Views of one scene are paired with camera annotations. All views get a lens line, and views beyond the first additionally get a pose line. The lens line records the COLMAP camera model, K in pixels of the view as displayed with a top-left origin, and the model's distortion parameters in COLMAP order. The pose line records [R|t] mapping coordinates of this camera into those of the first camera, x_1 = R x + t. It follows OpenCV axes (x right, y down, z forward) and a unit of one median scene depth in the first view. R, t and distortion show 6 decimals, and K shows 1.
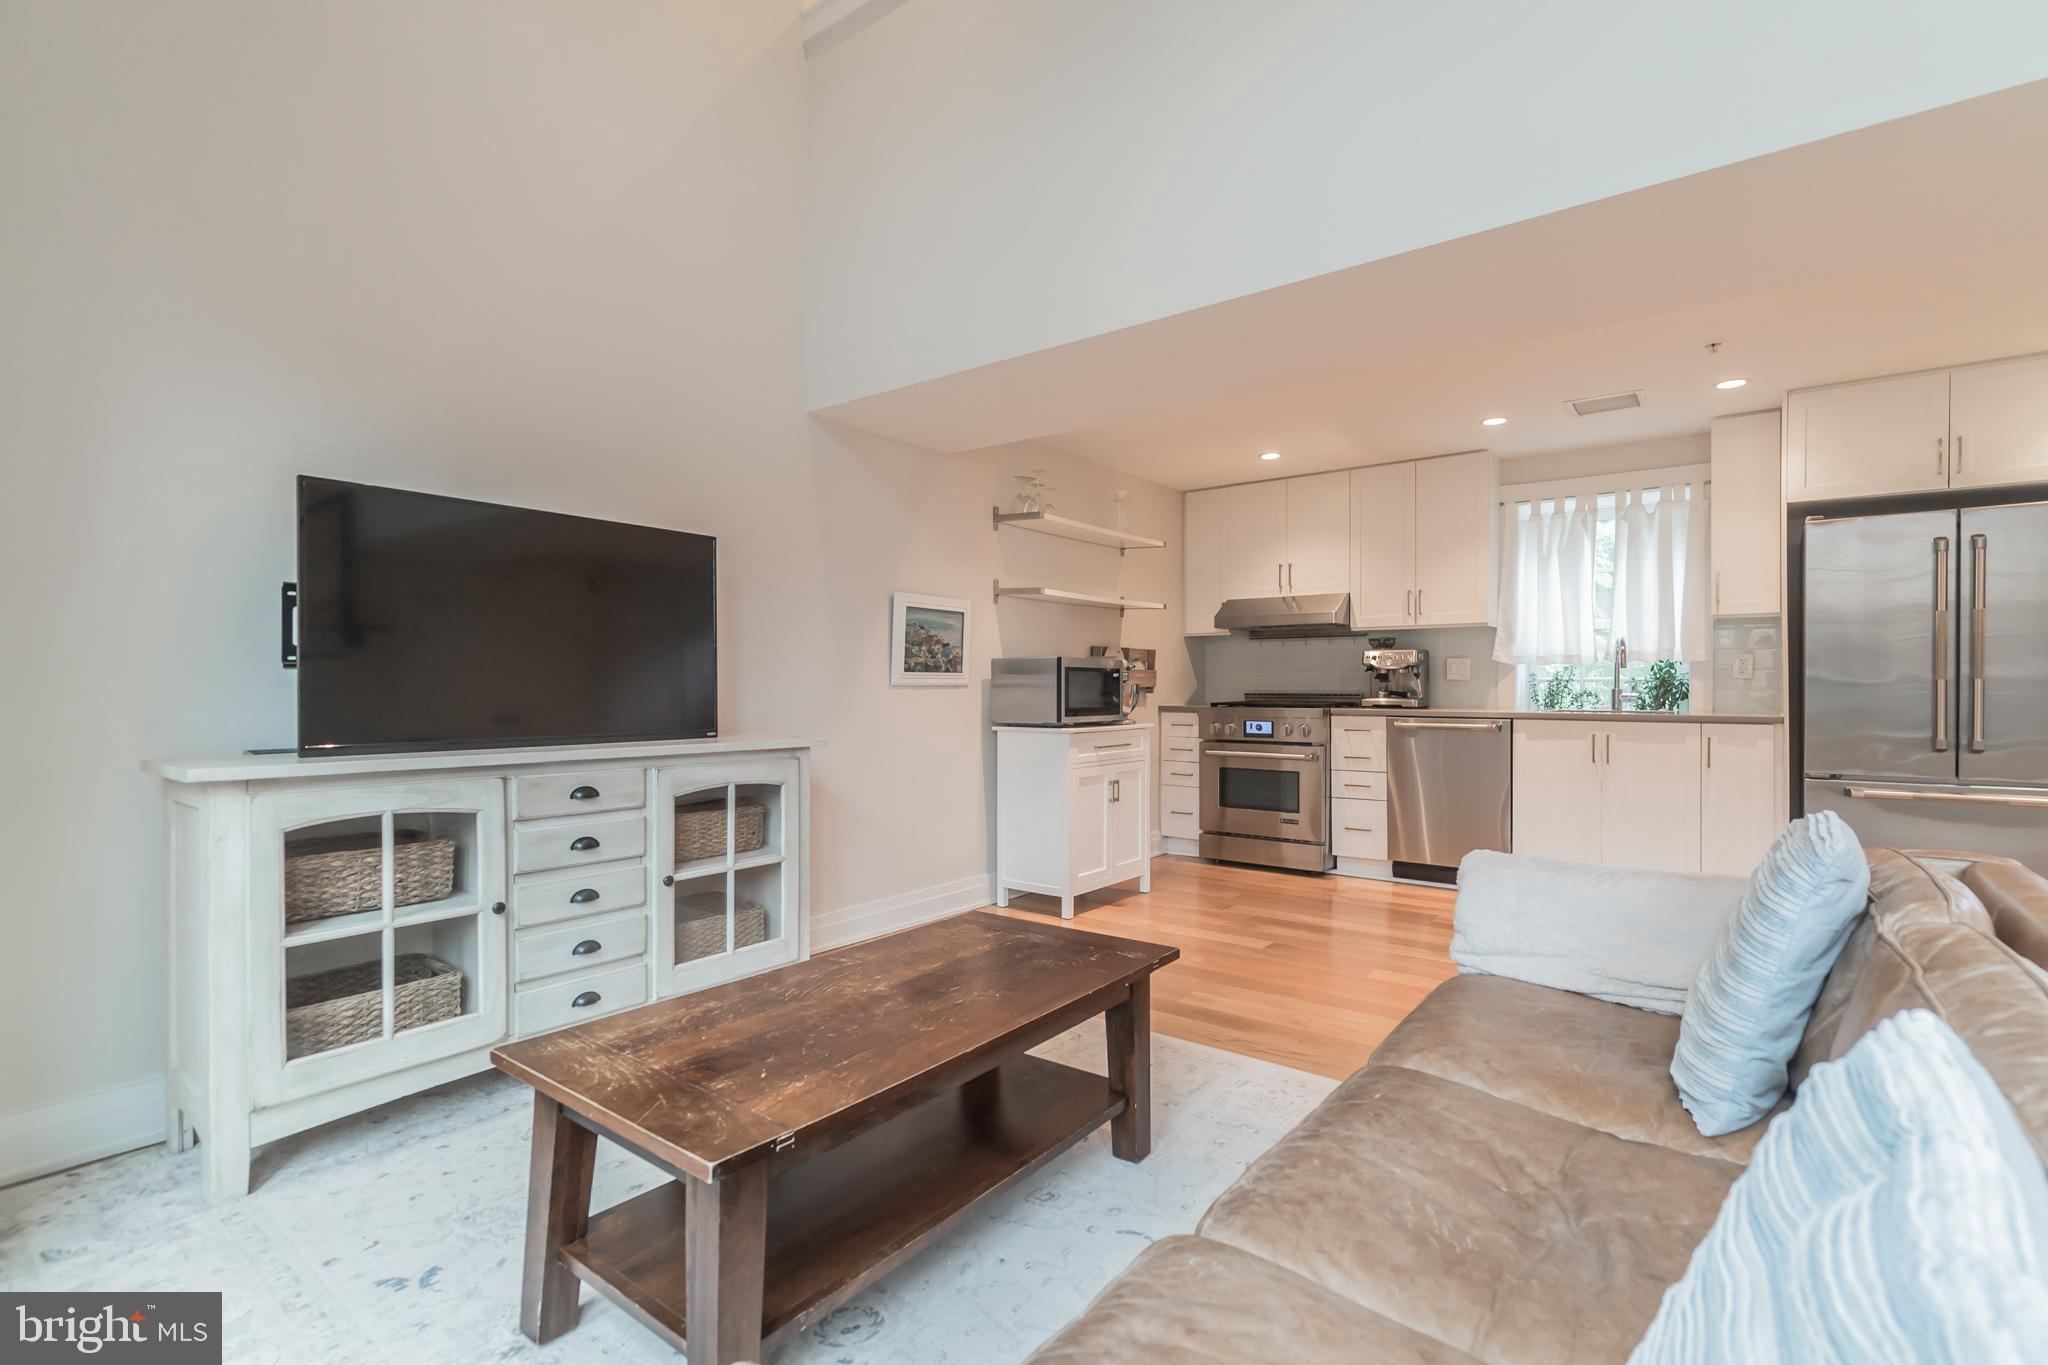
lens RADIAL K [[957.0, 0, 1029.6], [0, 957.0, 691.0], [0, 0, 1]] dist [0.000117, -0.001201]
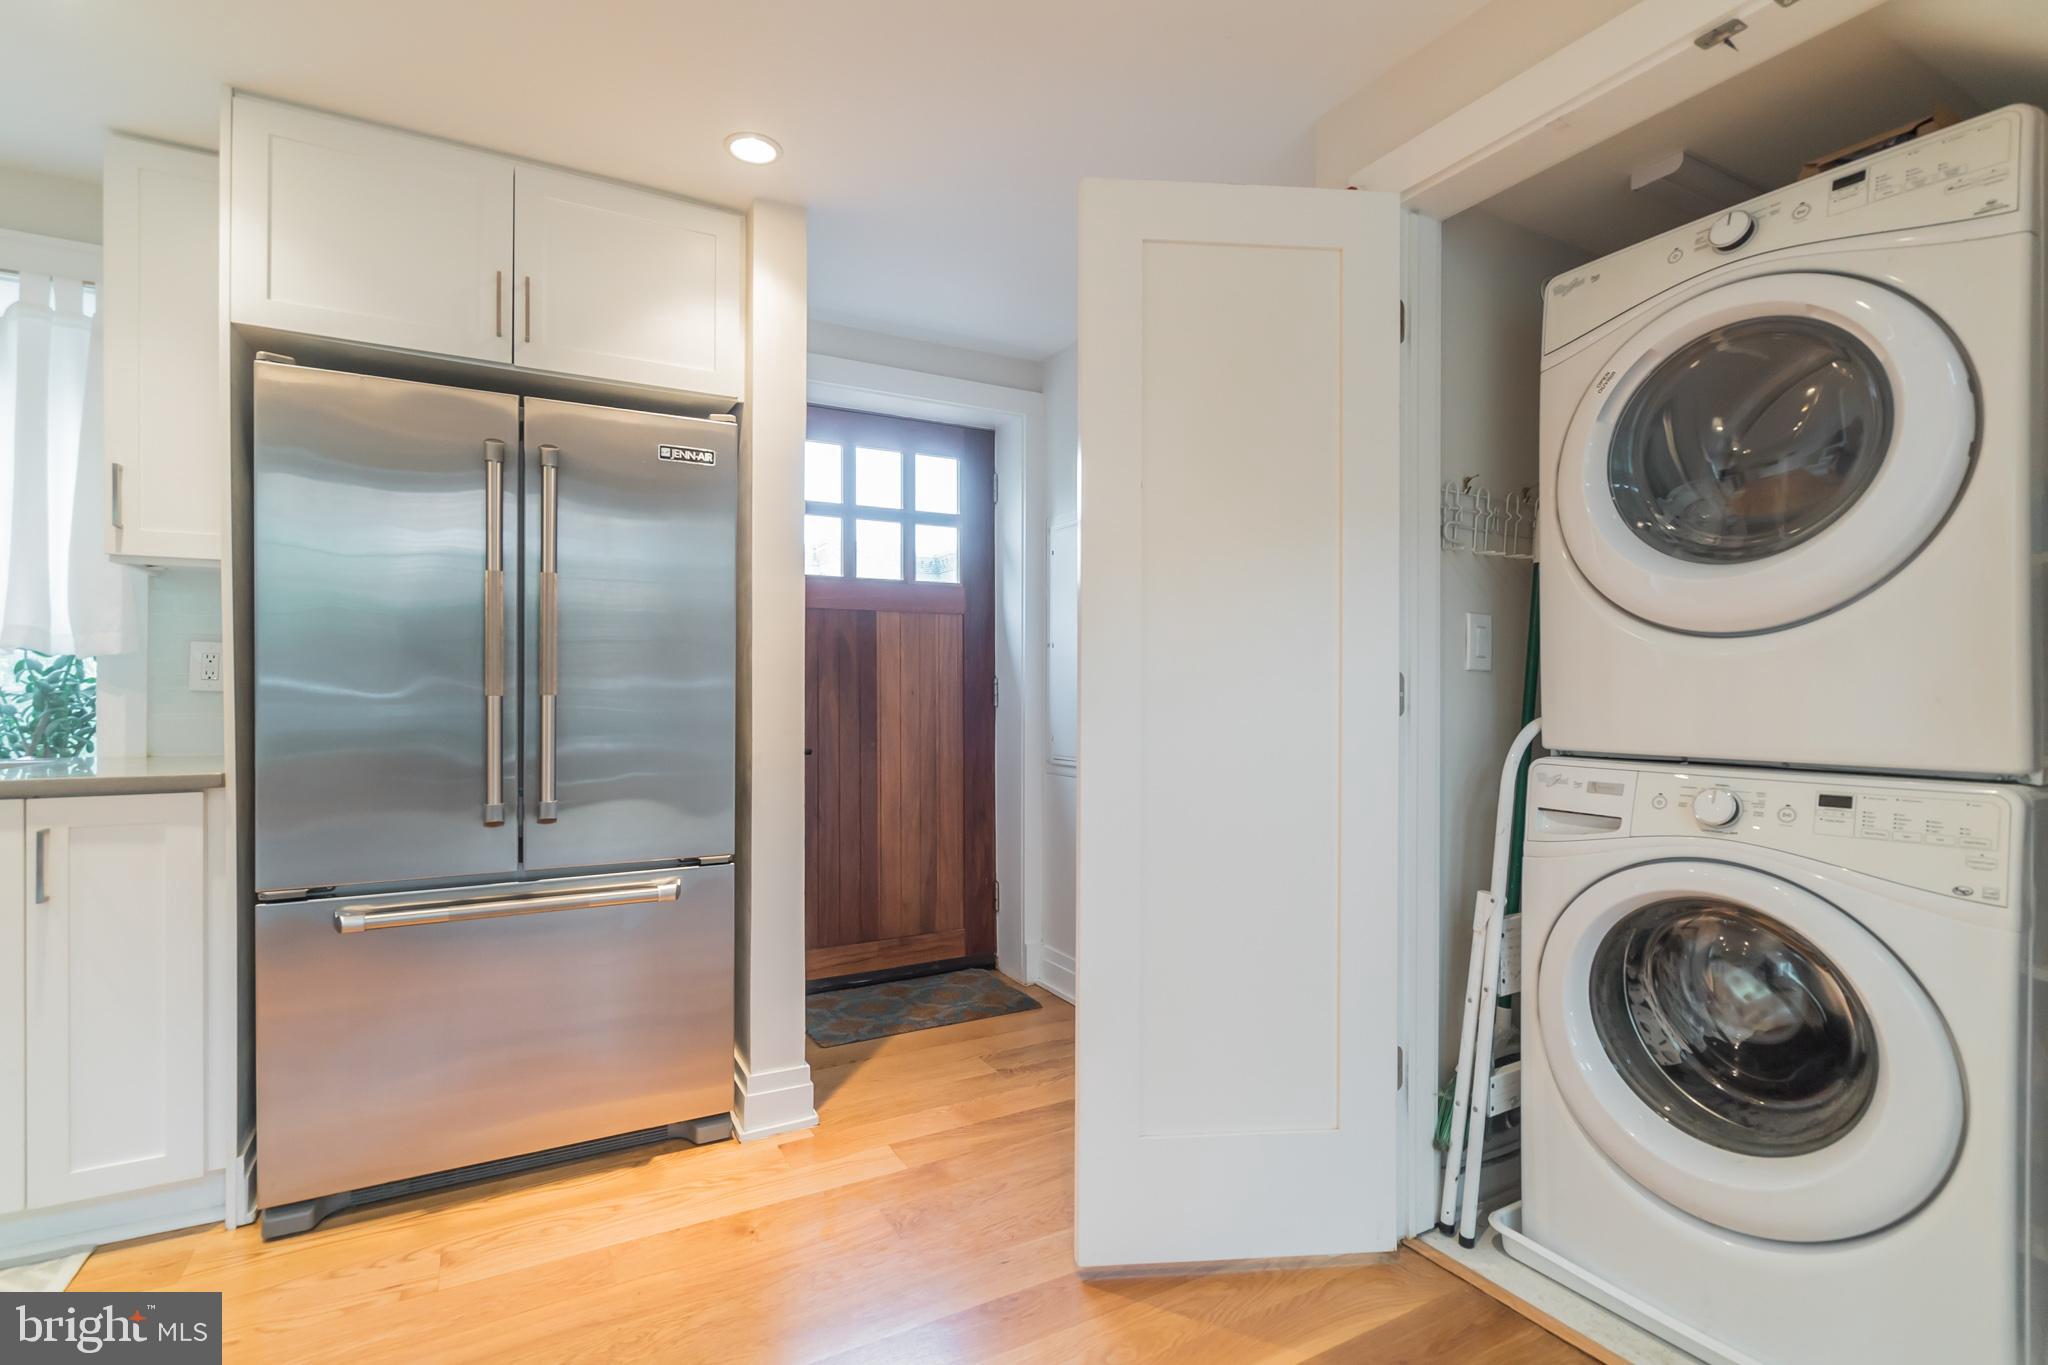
lens RADIAL K [[957.0, 0, 1056.1], [0, 957.0, 694.8], [0, 0, 1]] dist [0.000117, -0.001201]
pose [[0.386505, -0.001562, 0.922286, 0.474659], [0.007306, 0.999972, -0.001369, -0.007267], [-0.922258, 0.007268, 0.386506, 0.406951]]
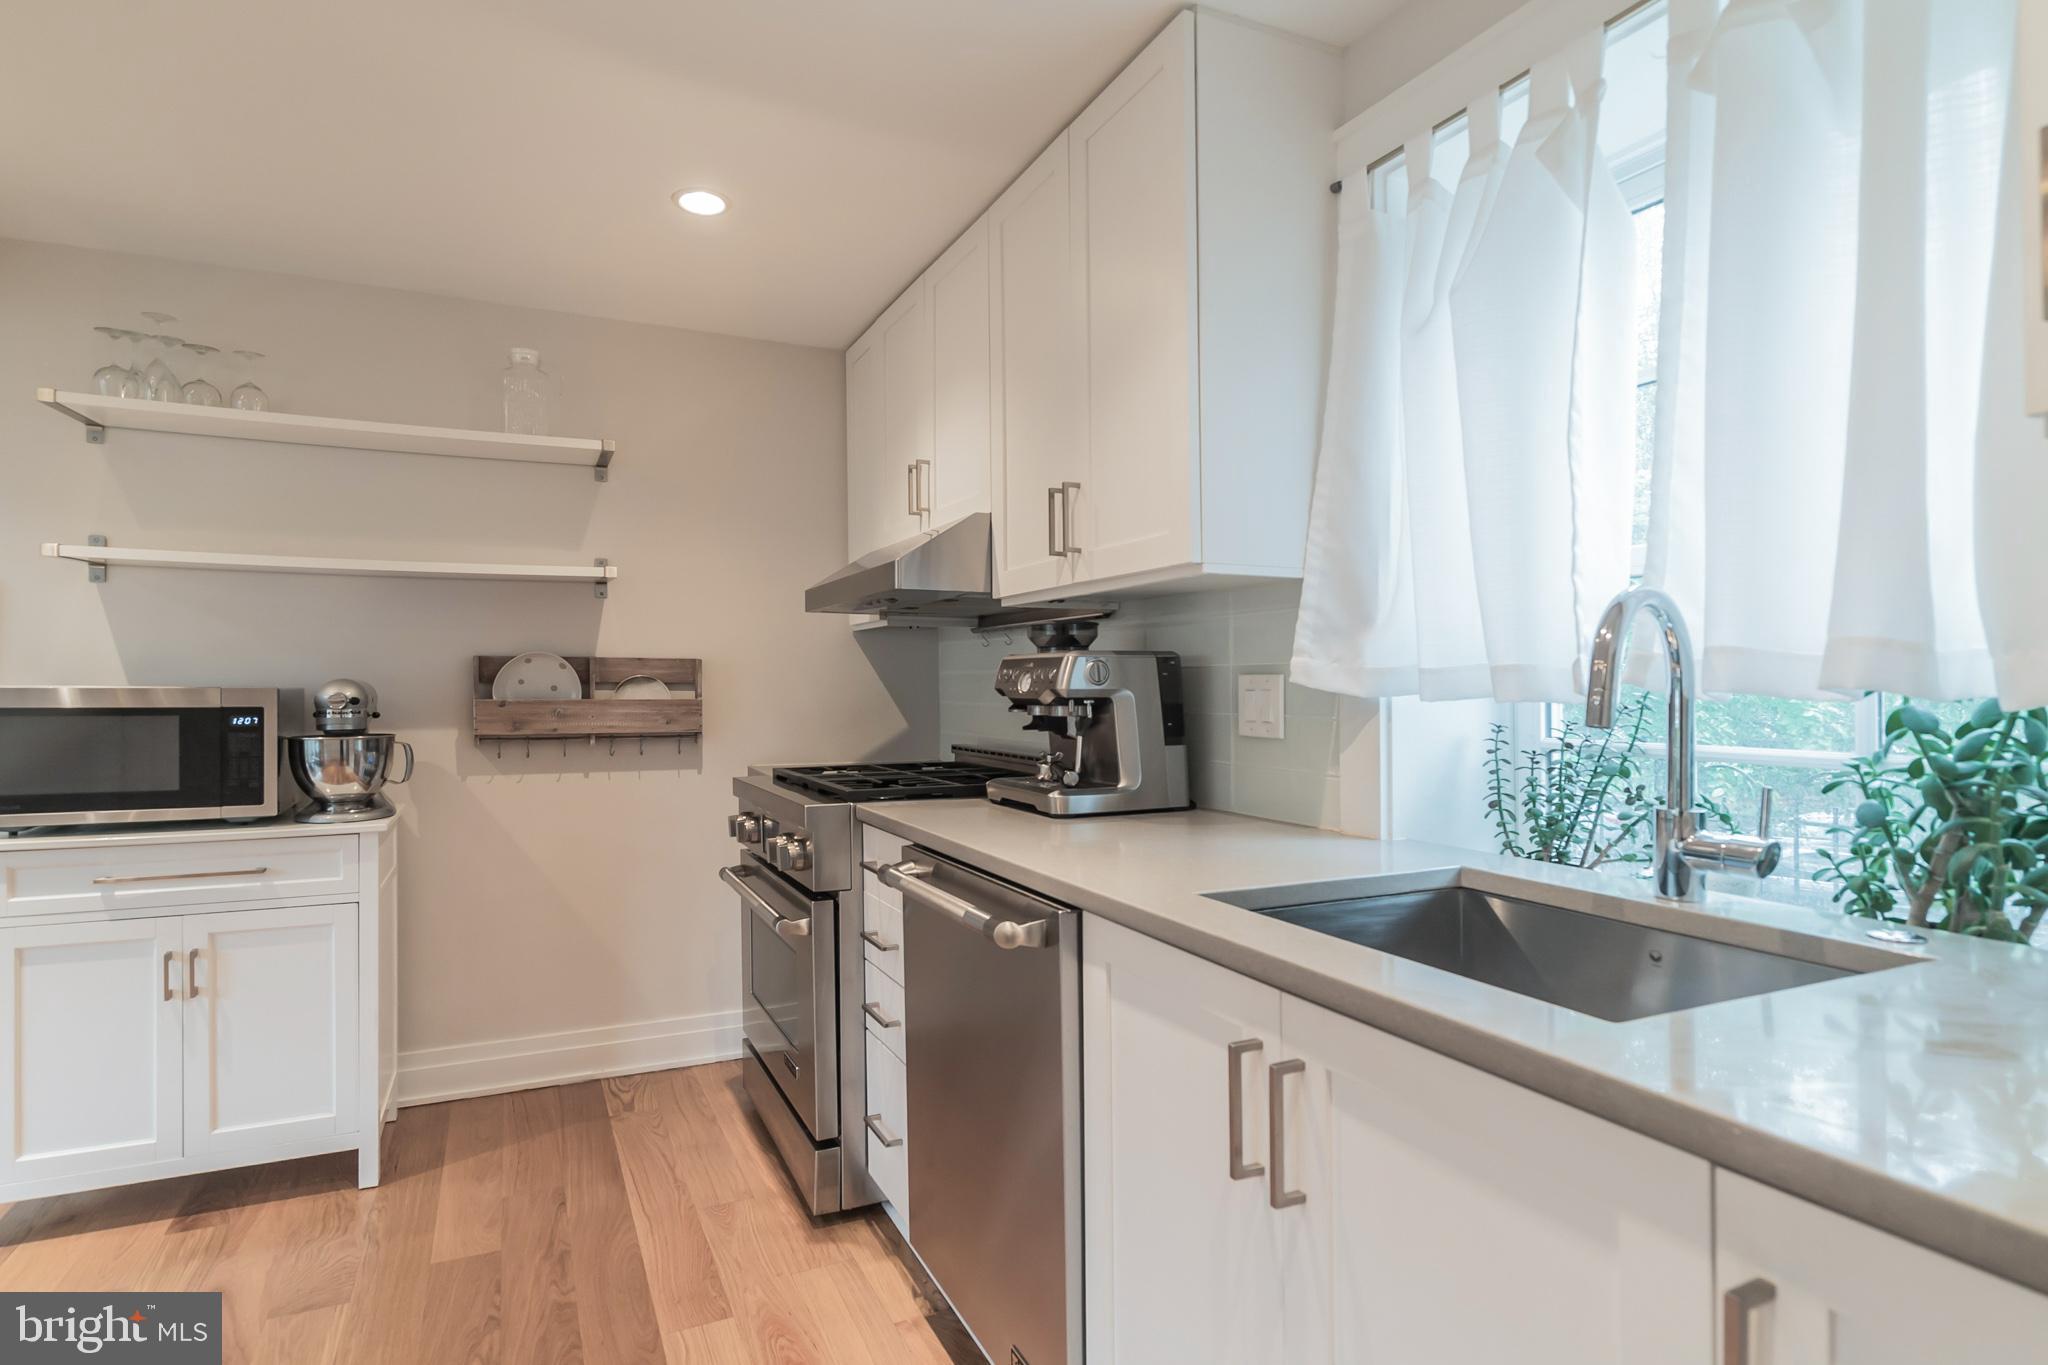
lens RADIAL K [[1006.4, 0, 898.9], [0, 1006.4, 669.4], [0, 0, 1]] dist [-0.002210, 0.001248]
pose [[0.856968, -0.005375, -0.515341, 0.654683], [-0.008323, 0.999671, -0.024268, -0.033526], [0.515302, 0.025086, 0.856641, 0.783364]]
